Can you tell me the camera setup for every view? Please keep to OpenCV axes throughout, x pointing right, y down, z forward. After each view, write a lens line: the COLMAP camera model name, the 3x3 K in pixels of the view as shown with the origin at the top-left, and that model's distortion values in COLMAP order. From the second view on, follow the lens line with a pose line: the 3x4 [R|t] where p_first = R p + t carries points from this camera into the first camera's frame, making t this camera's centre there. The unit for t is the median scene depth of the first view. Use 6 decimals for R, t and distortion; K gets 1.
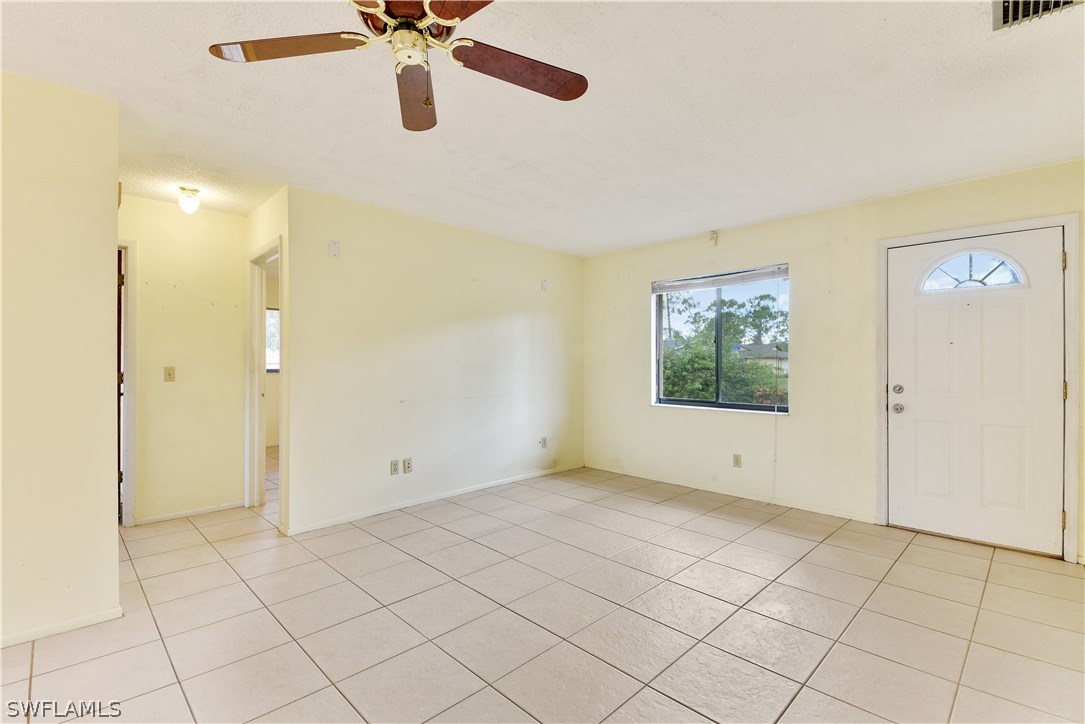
lens RADIAL K [[500.6, 0, 545.9], [0, 500.6, 360.9], [0, 0, 1]] dist [0.027294, -0.011716]
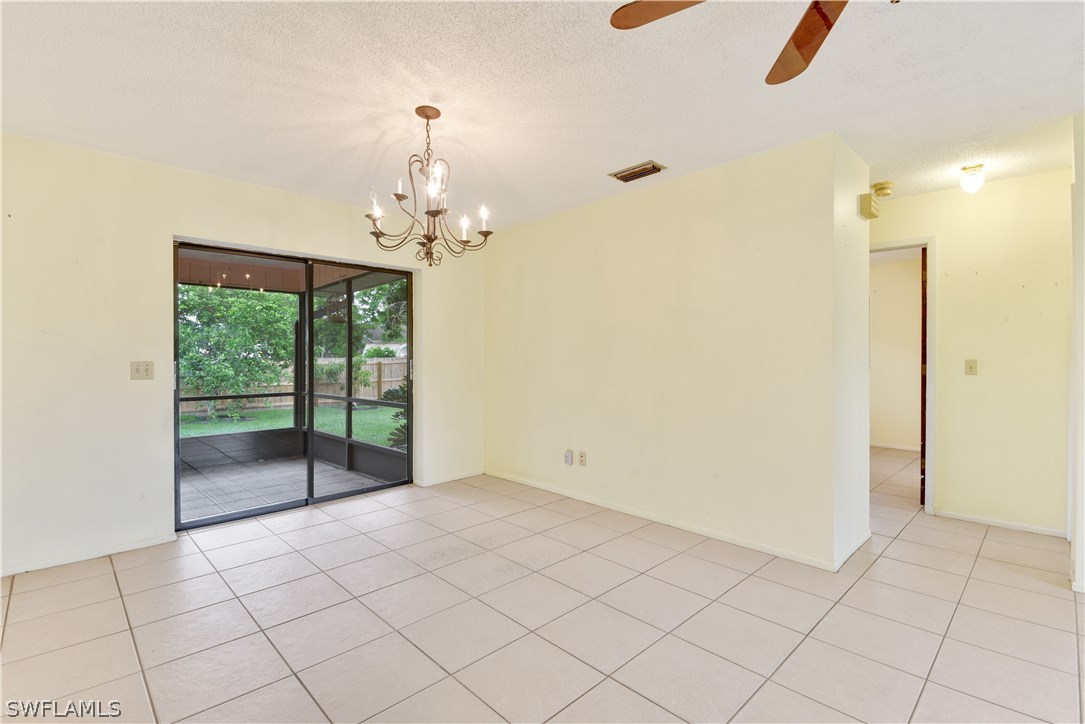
lens RADIAL K [[500.6, 0, 547.4], [0, 500.6, 356.6], [0, 0, 1]] dist [0.027294, -0.011716]
pose [[0.004384, 0.004859, -0.999979, 0.209871], [0.002275, 0.999986, 0.004869, 0.000188], [0.999988, -0.002296, 0.004373, 0.215738]]
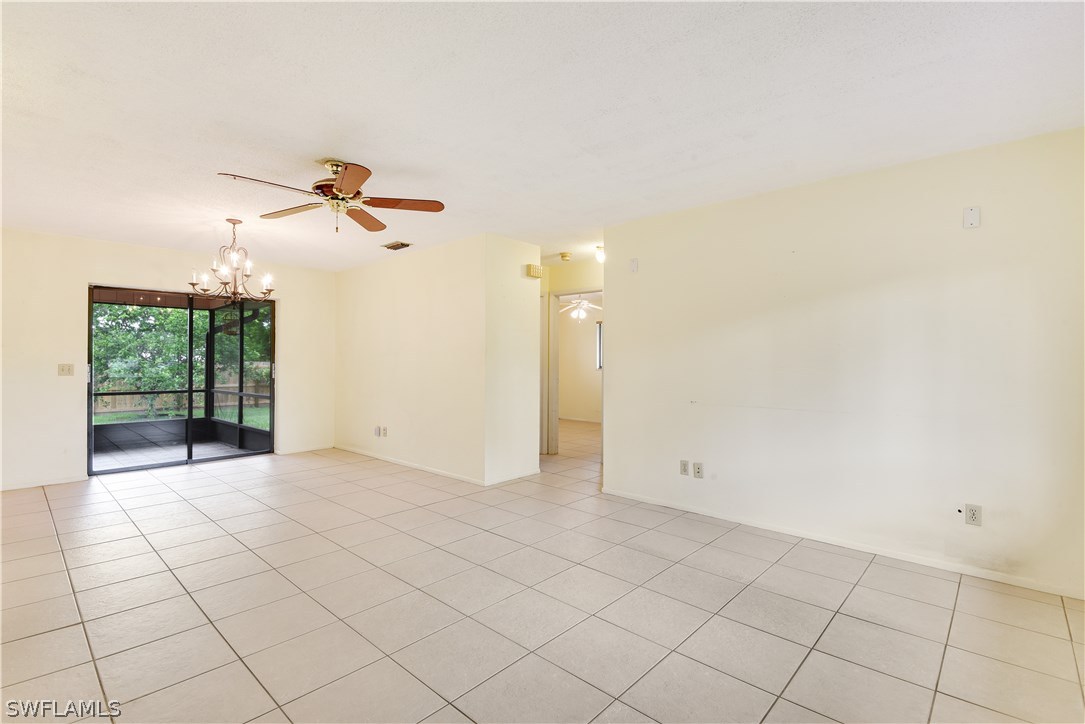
lens RADIAL K [[500.6, 0, 535.9], [0, 500.6, 360.8], [0, 0, 1]] dist [0.027294, -0.011716]
pose [[0.041563, 0.005988, -0.999118, 0.715739], [0.000407, 0.999982, 0.006010, -0.007055], [0.999136, -0.000657, 0.041560, 0.696152]]
